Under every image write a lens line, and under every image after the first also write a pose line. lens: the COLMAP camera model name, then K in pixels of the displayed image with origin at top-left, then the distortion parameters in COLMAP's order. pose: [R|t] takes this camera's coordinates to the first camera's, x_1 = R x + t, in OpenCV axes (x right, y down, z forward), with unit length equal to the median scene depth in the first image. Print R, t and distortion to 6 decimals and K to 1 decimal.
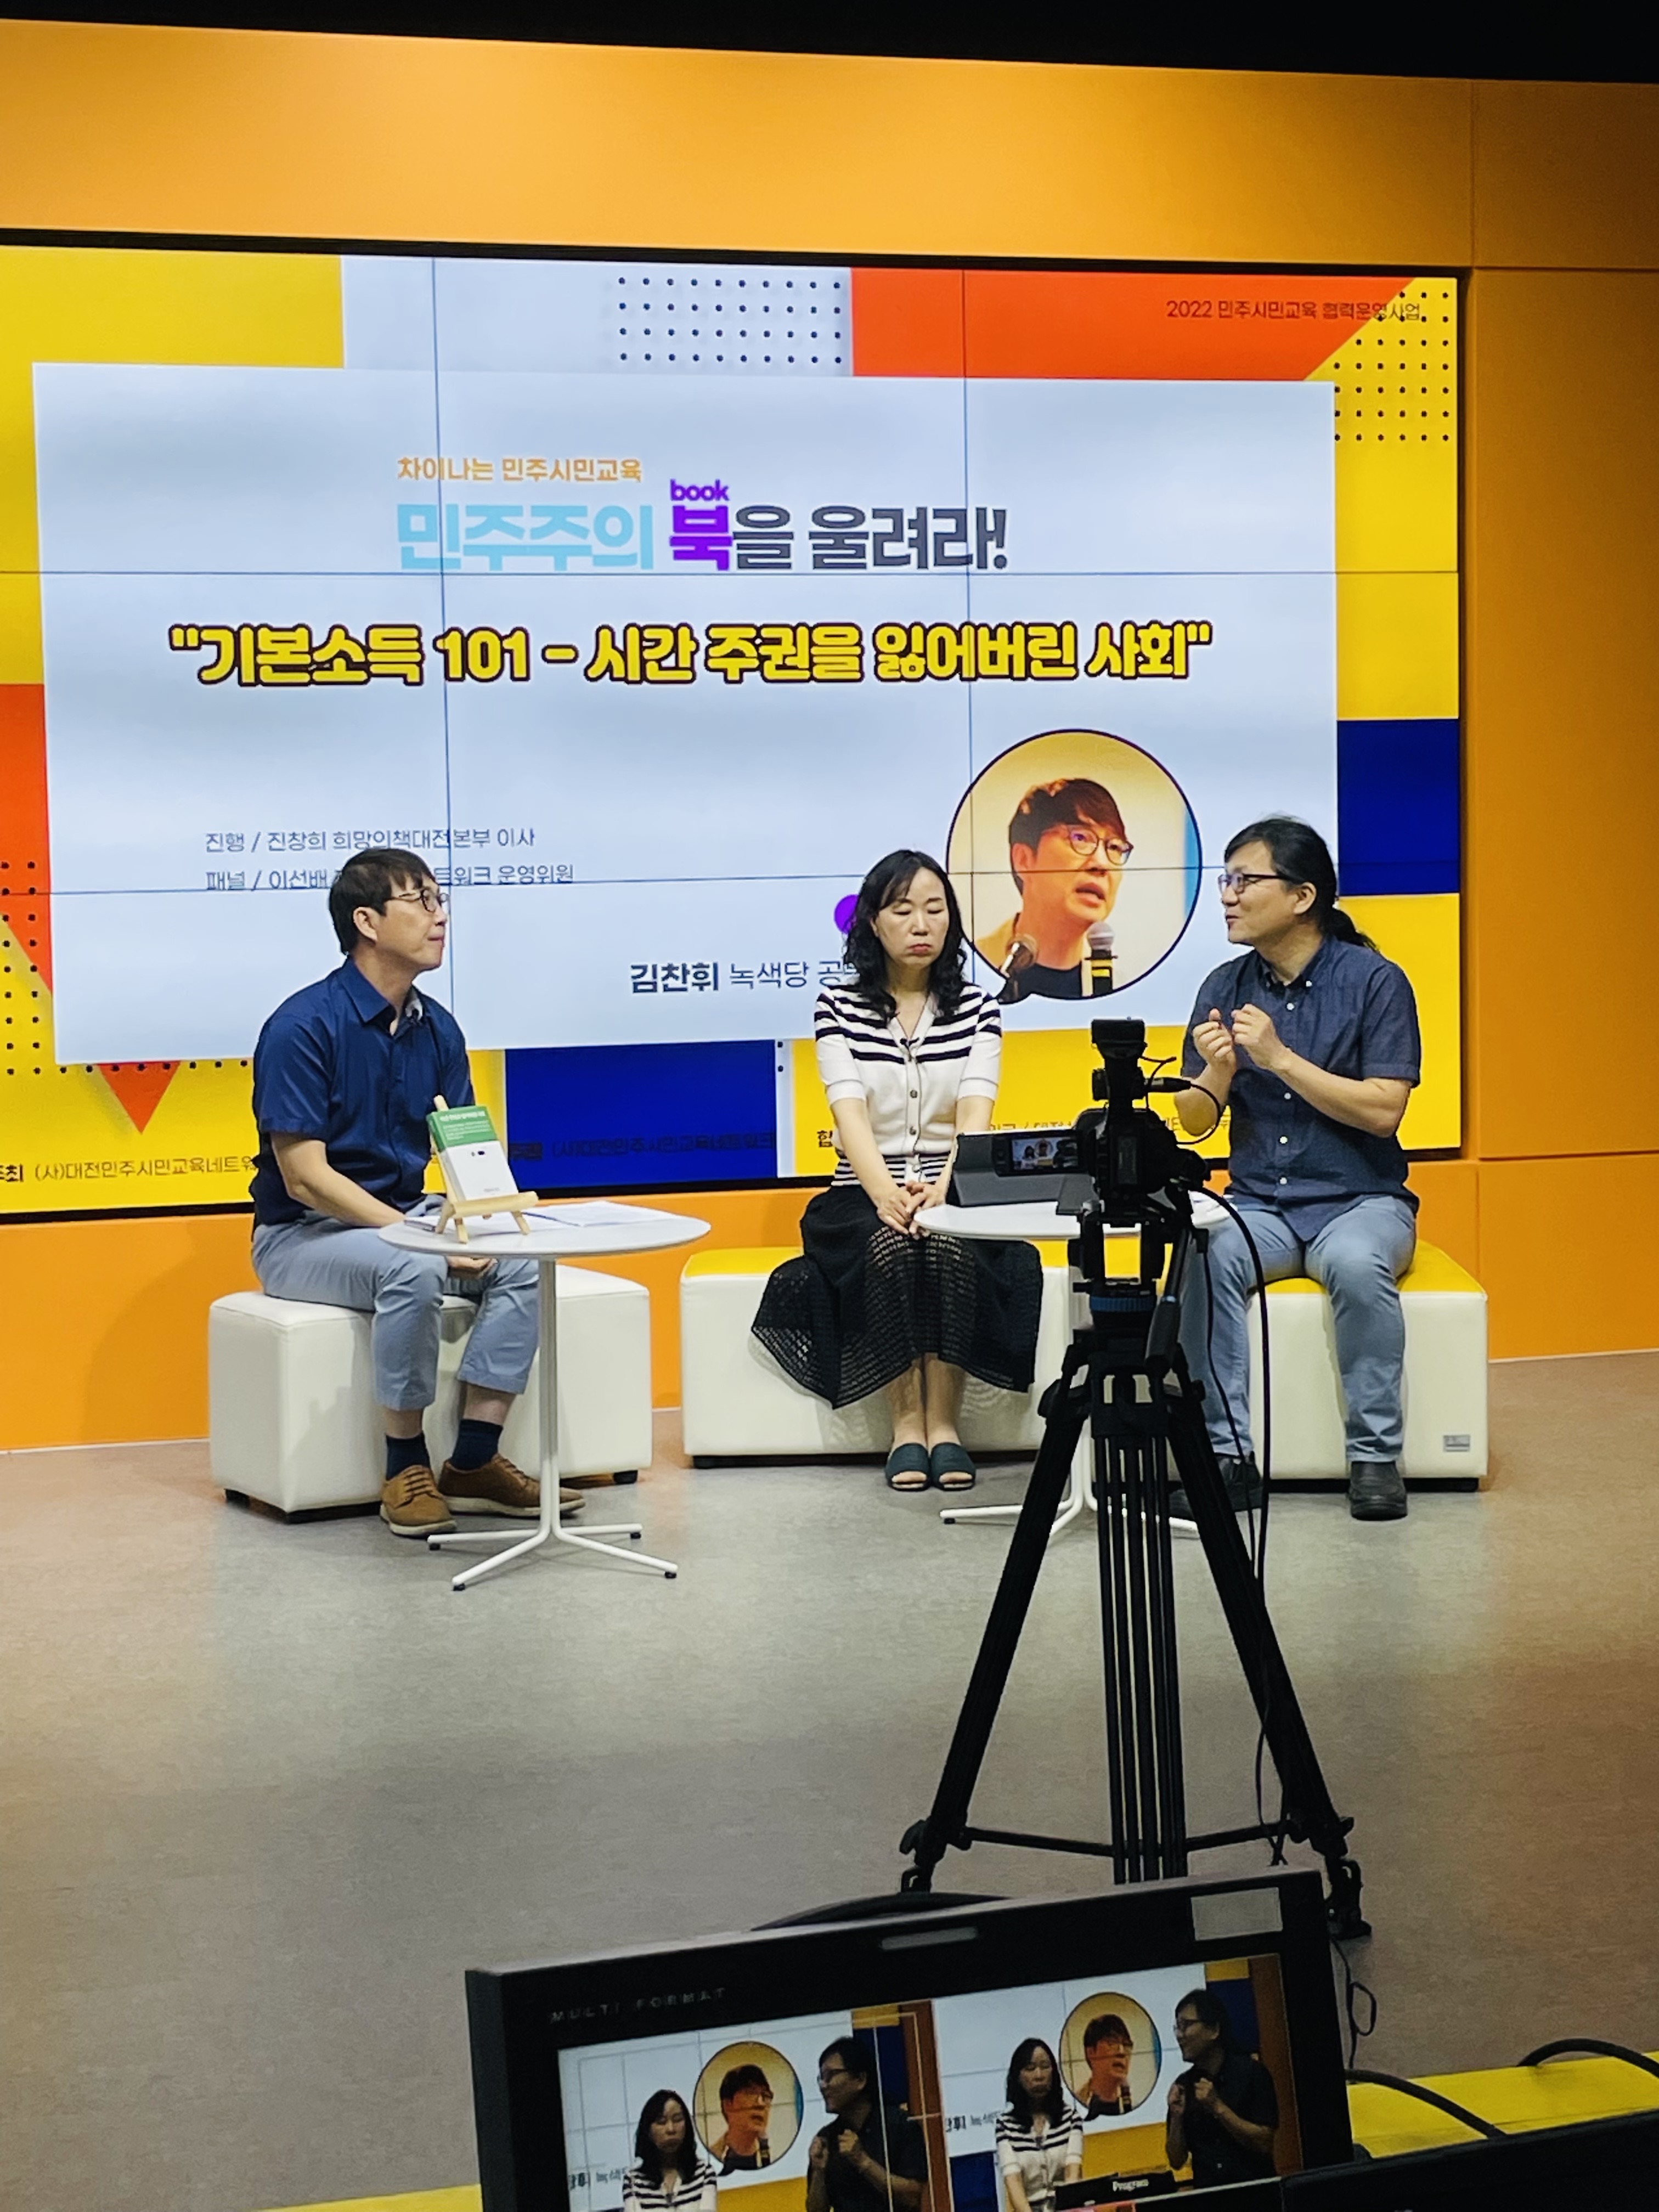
lens RADIAL K [[3895.6, 0, 829.5], [0, 3895.6, 1106.0], [0, 0, 1]] dist [0.053309, 0.102211]
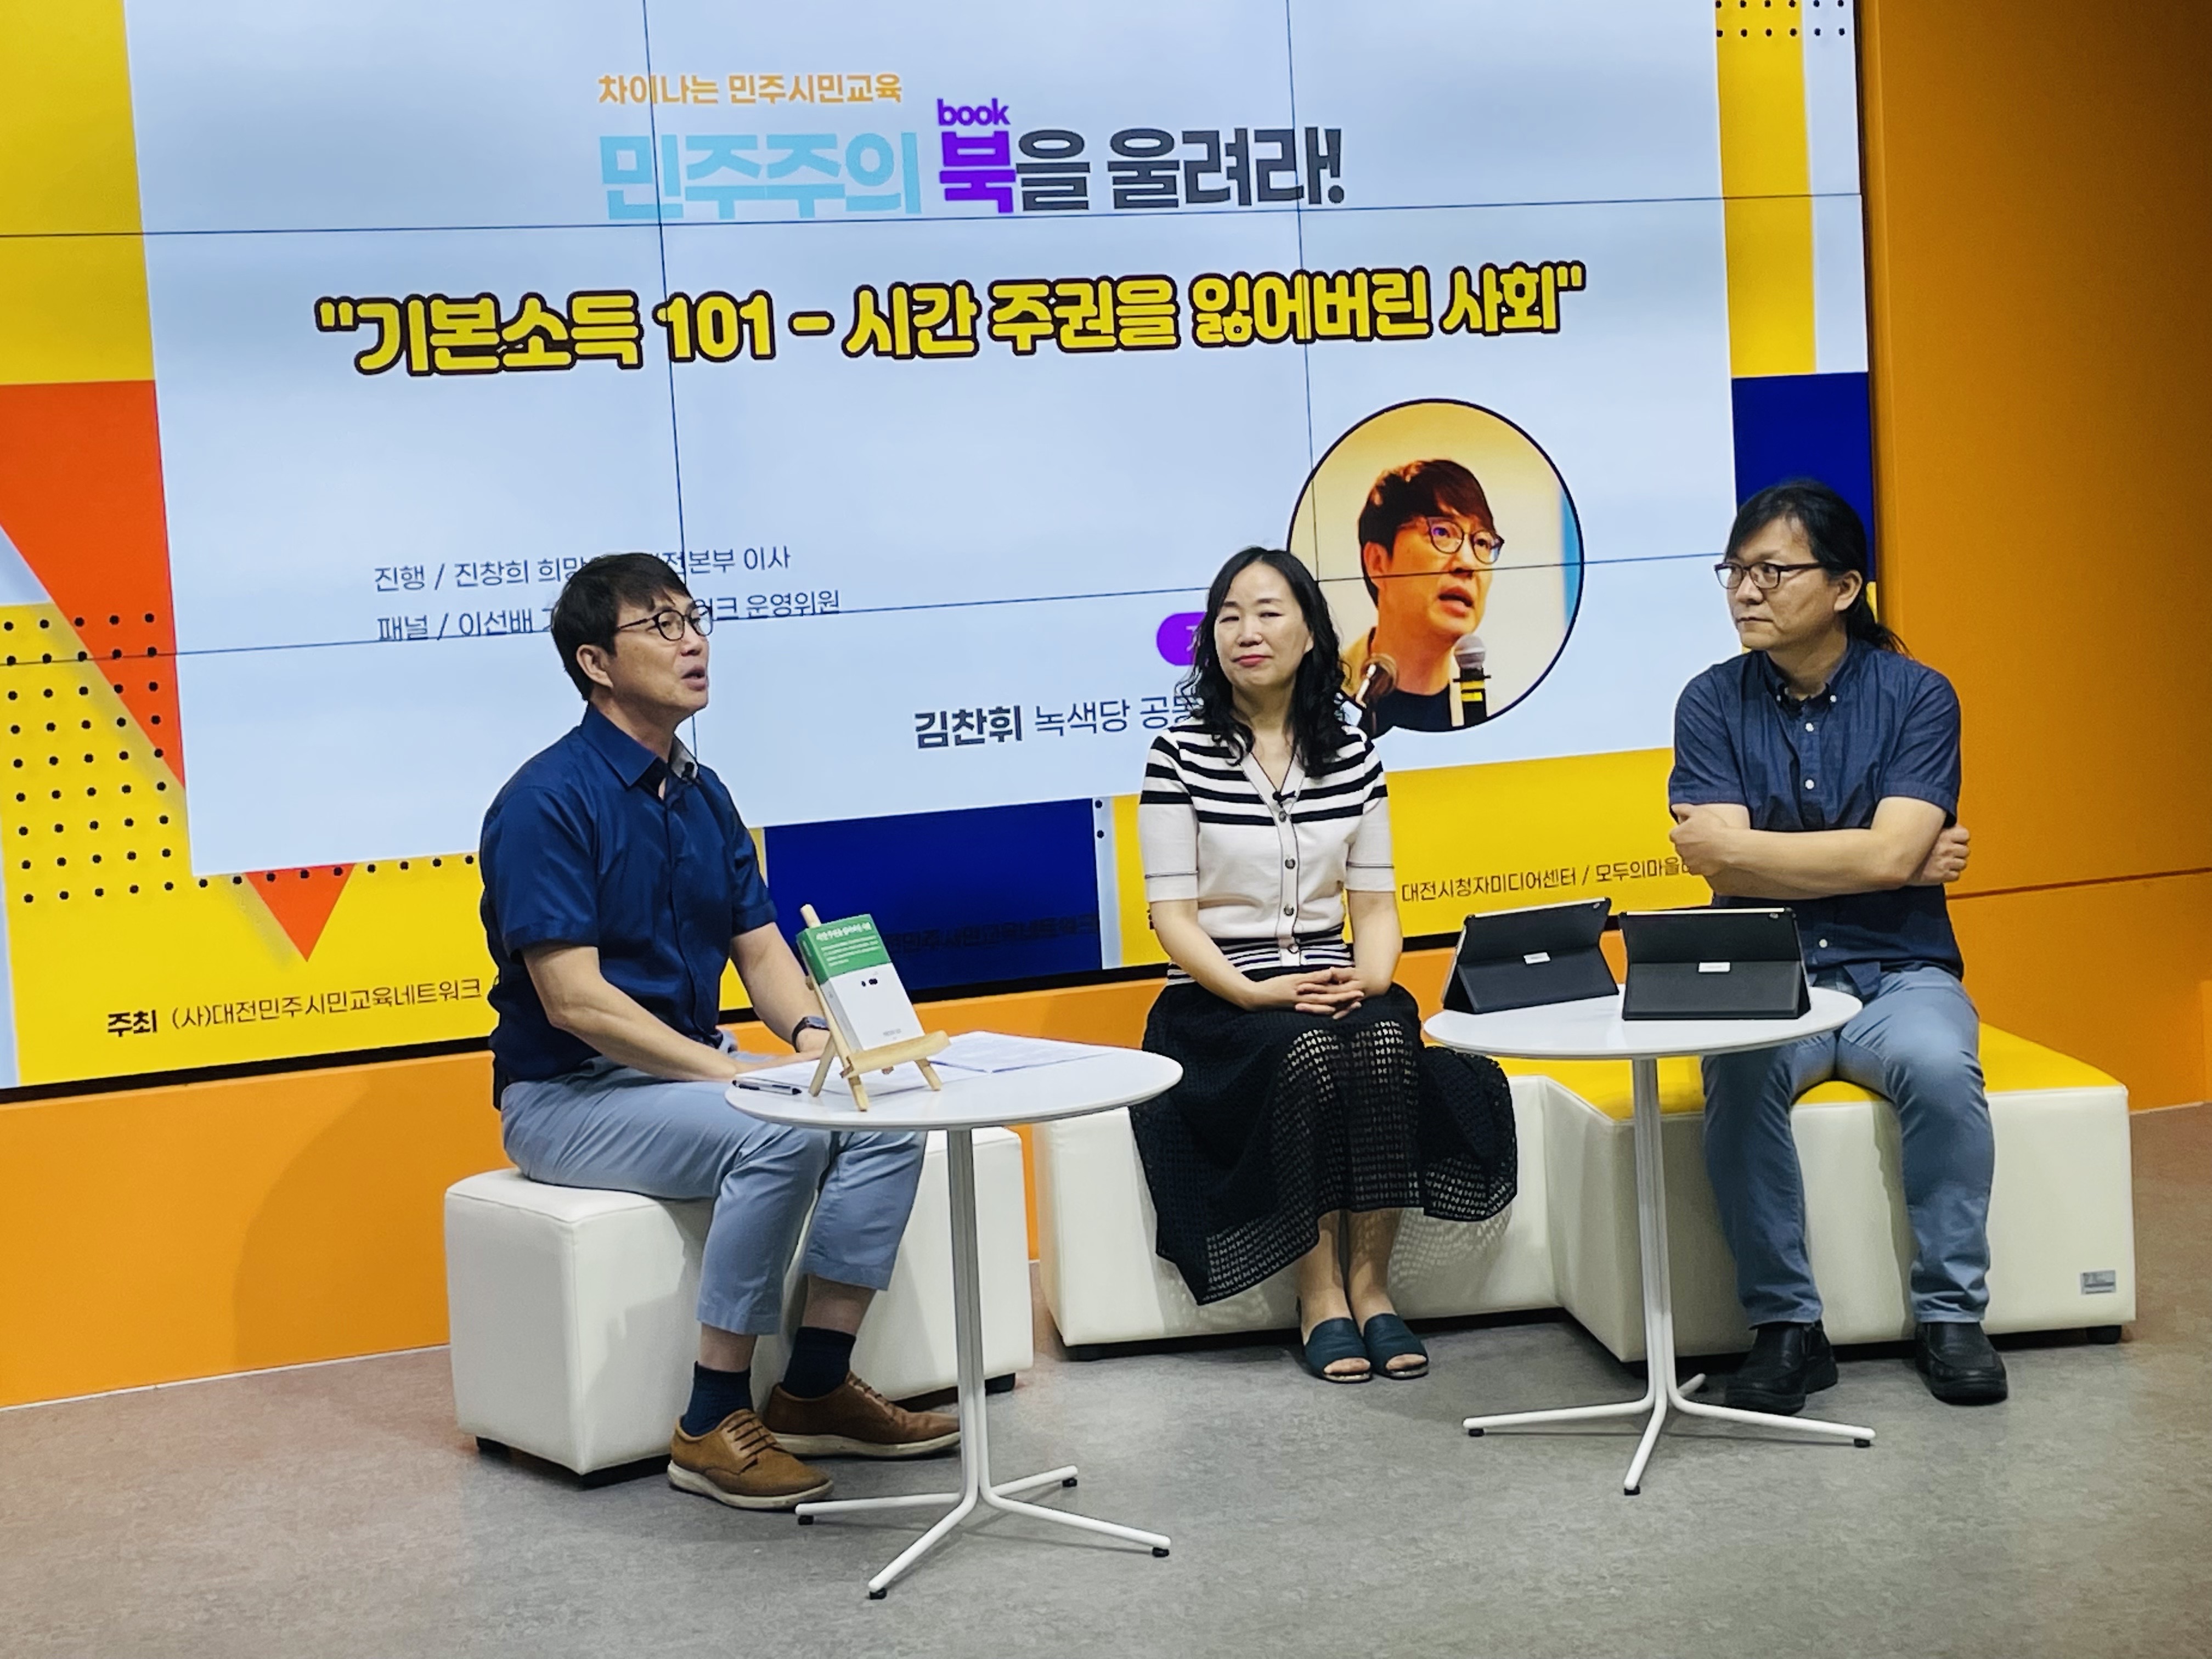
lens RADIAL K [[3659.5, 0, 1097.0], [0, 3659.5, 829.2], [0, 0, 1]] dist [0.085795, -0.074263]
pose [[0.994083, -0.048795, 0.097046, -0.087764], [0.048964, 0.998800, 0.000643, -0.011269], [-0.096961, 0.004113, 0.995280, 0.253995]]
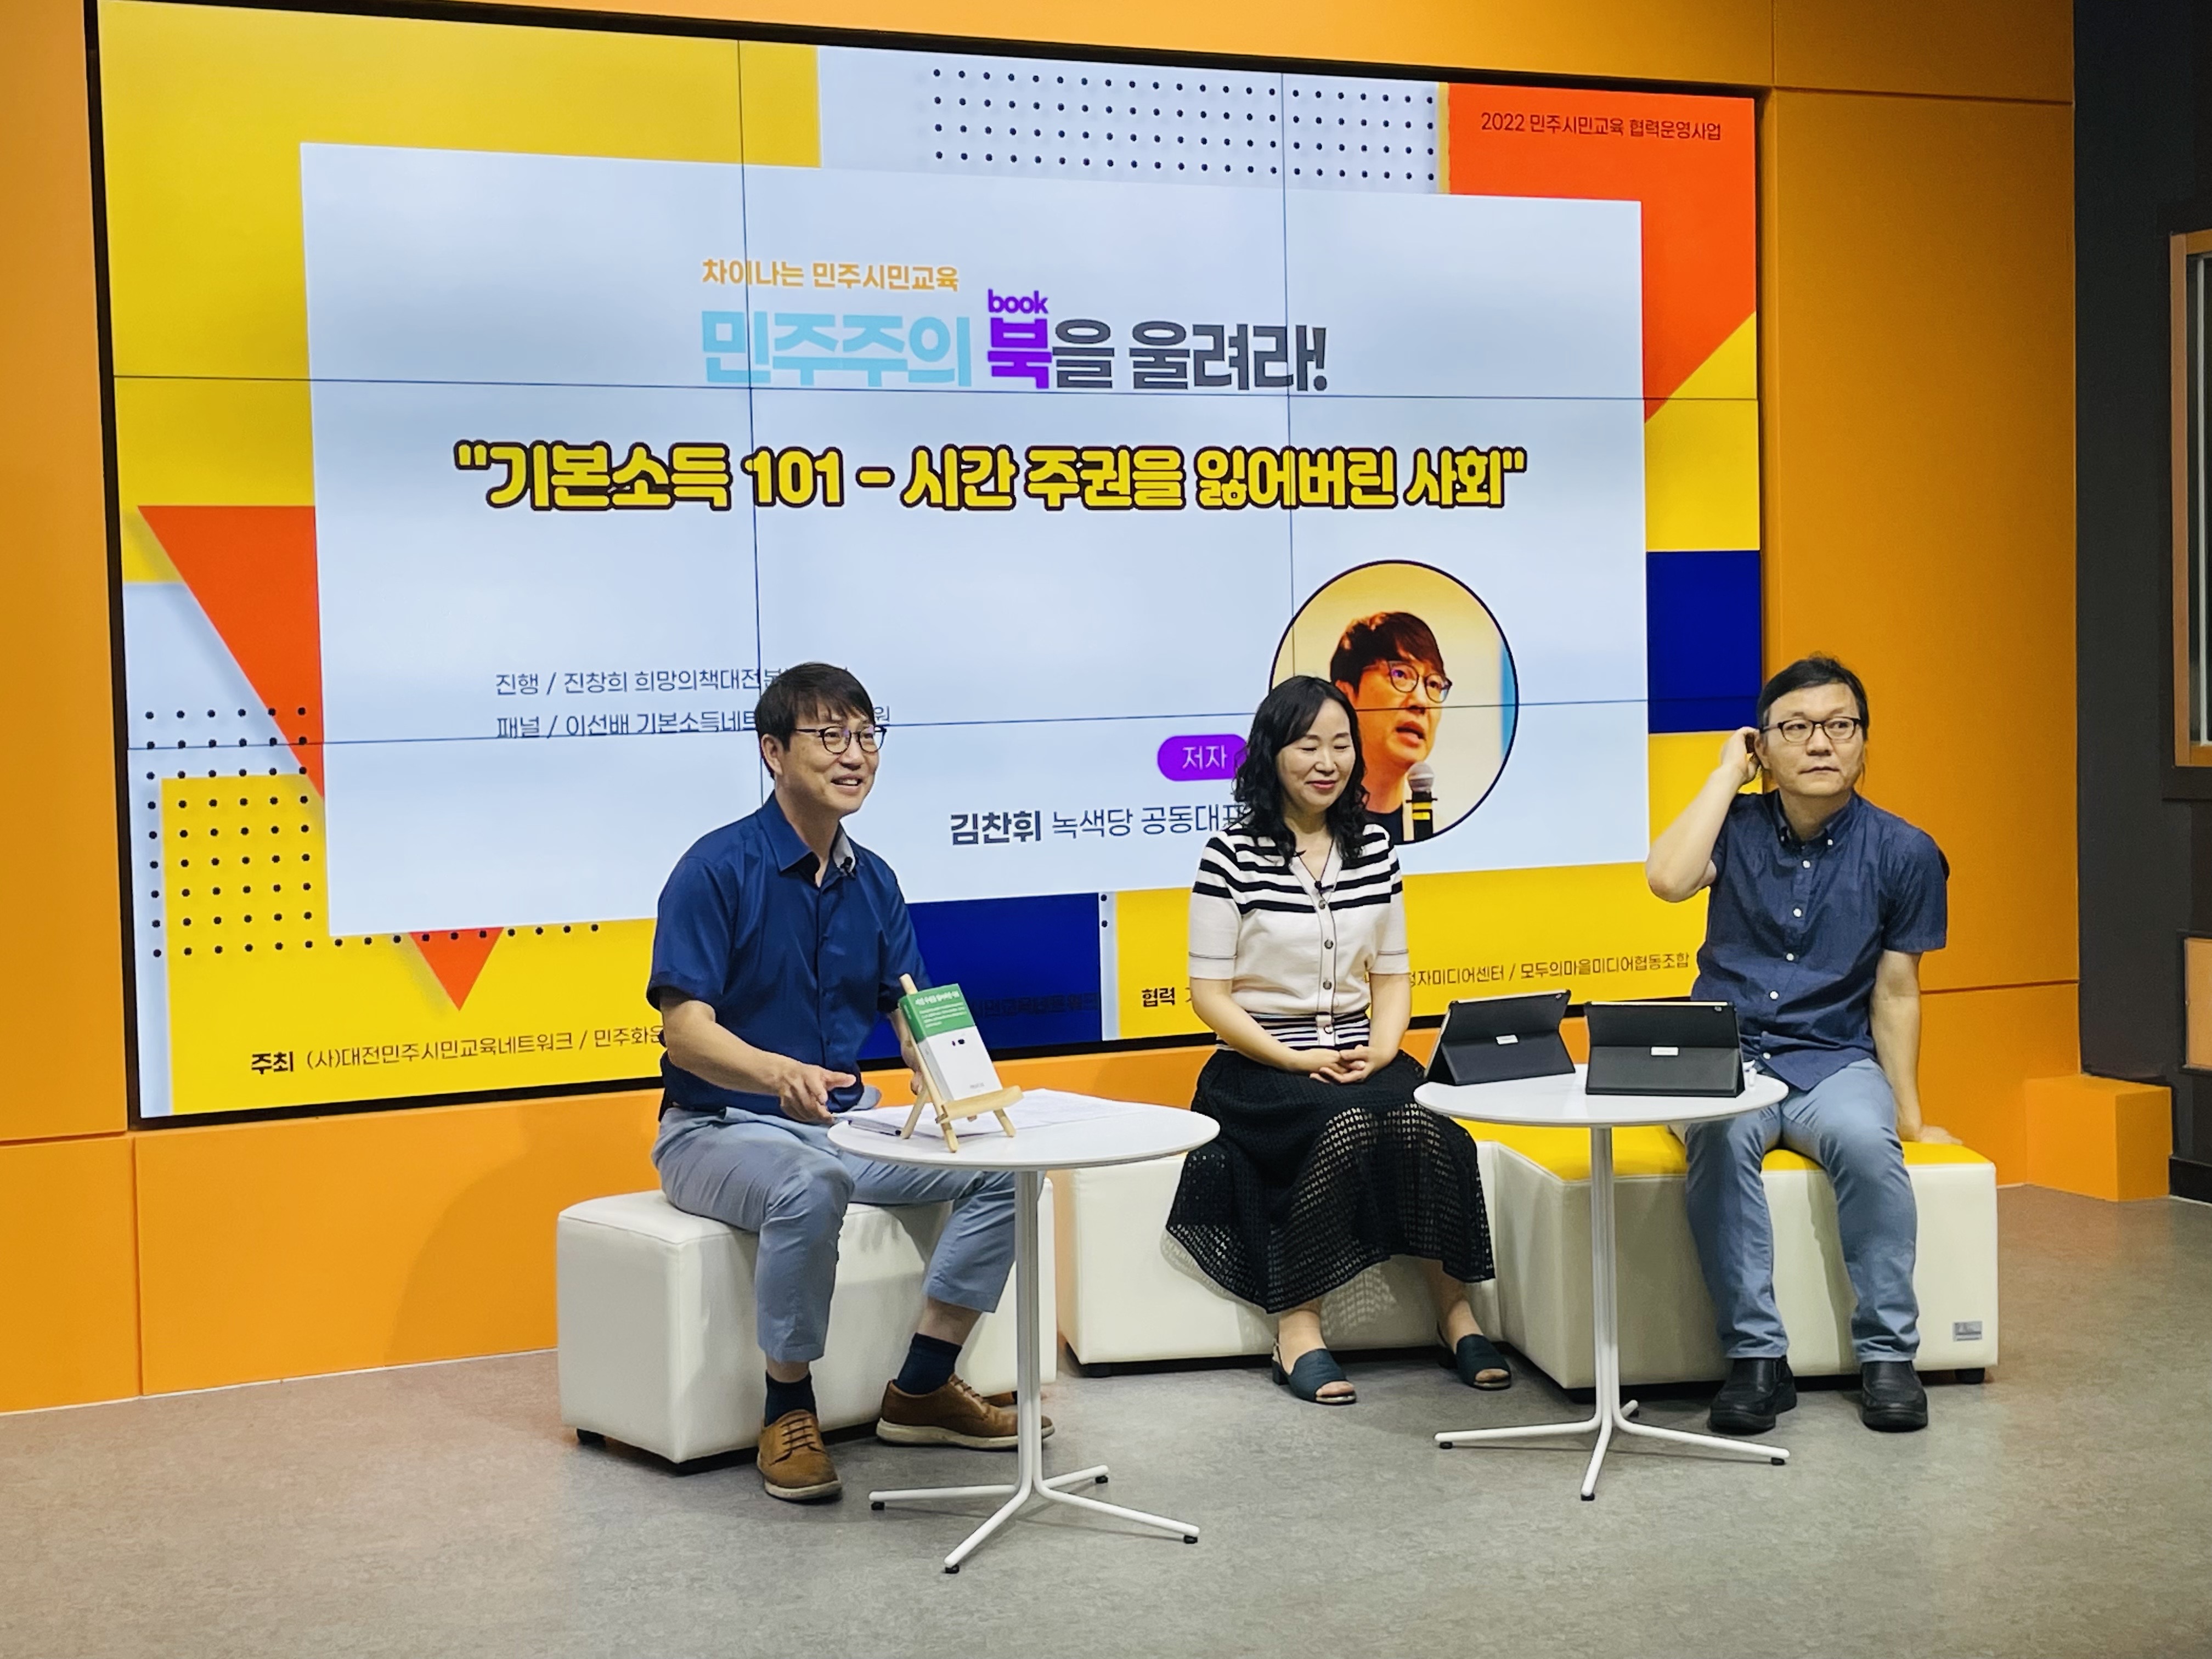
lens RADIAL K [[3232.8, 0, 1106.0], [0, 3232.8, 829.5], [0, 0, 1]] dist [0.083357, -0.082191]
pose [[0.990161, -0.014569, 0.139173, -0.121277], [0.018692, 0.999423, -0.028359, -0.010339], [-0.138680, 0.030681, 0.989862, 0.238828]]
